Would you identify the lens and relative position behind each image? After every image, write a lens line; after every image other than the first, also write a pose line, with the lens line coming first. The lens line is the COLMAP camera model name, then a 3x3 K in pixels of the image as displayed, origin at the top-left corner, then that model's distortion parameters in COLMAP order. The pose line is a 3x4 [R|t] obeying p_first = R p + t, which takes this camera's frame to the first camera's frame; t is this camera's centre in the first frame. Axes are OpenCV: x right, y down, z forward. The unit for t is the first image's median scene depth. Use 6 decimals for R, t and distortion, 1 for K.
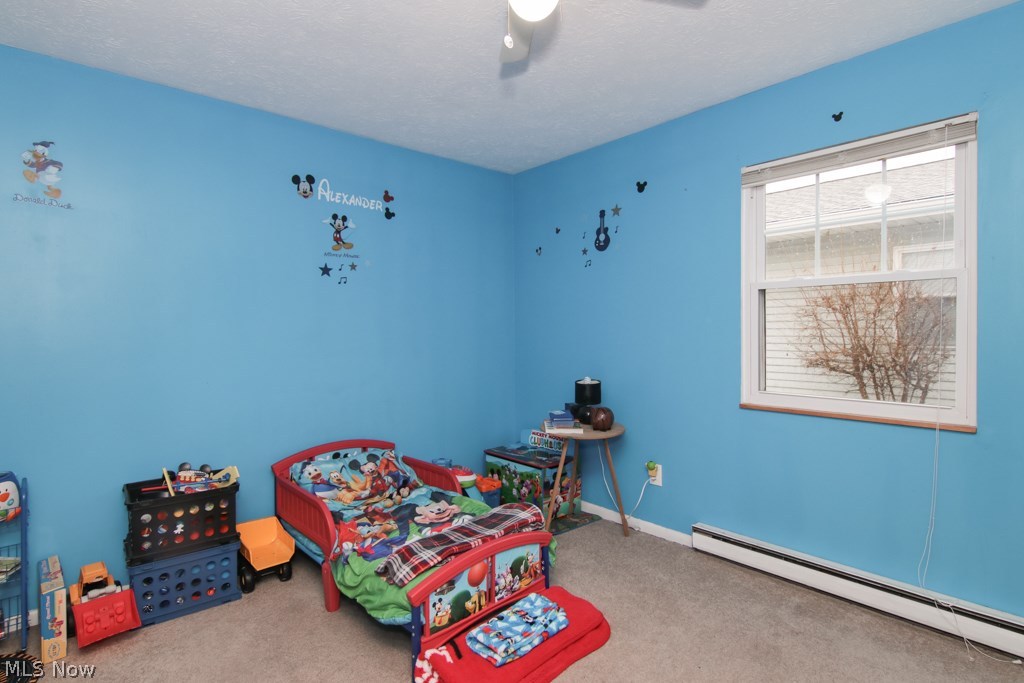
lens RADIAL K [[522.8, 0, 502.0], [0, 522.8, 343.1], [0, 0, 1]] dist [0.014604, -0.007179]
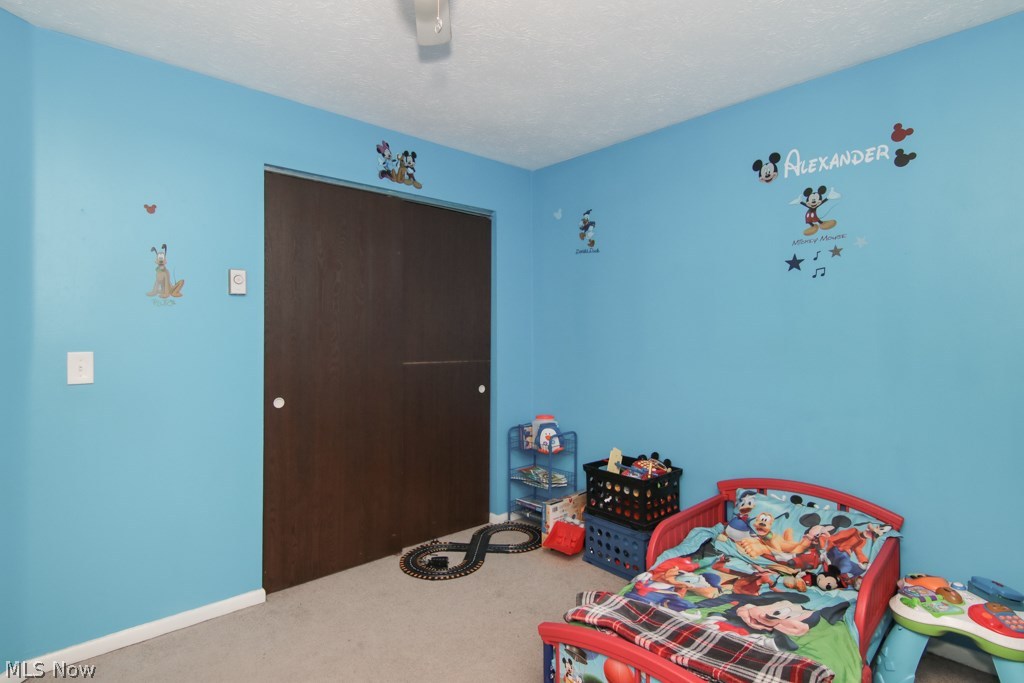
lens RADIAL K [[522.8, 0, 501.3], [0, 522.8, 333.5], [0, 0, 1]] dist [0.014604, -0.007179]
pose [[0.018926, 0.002995, -0.999816, 0.460384], [-0.023351, 0.999724, 0.002553, -0.023804], [0.999548, 0.023298, 0.018991, 0.548207]]
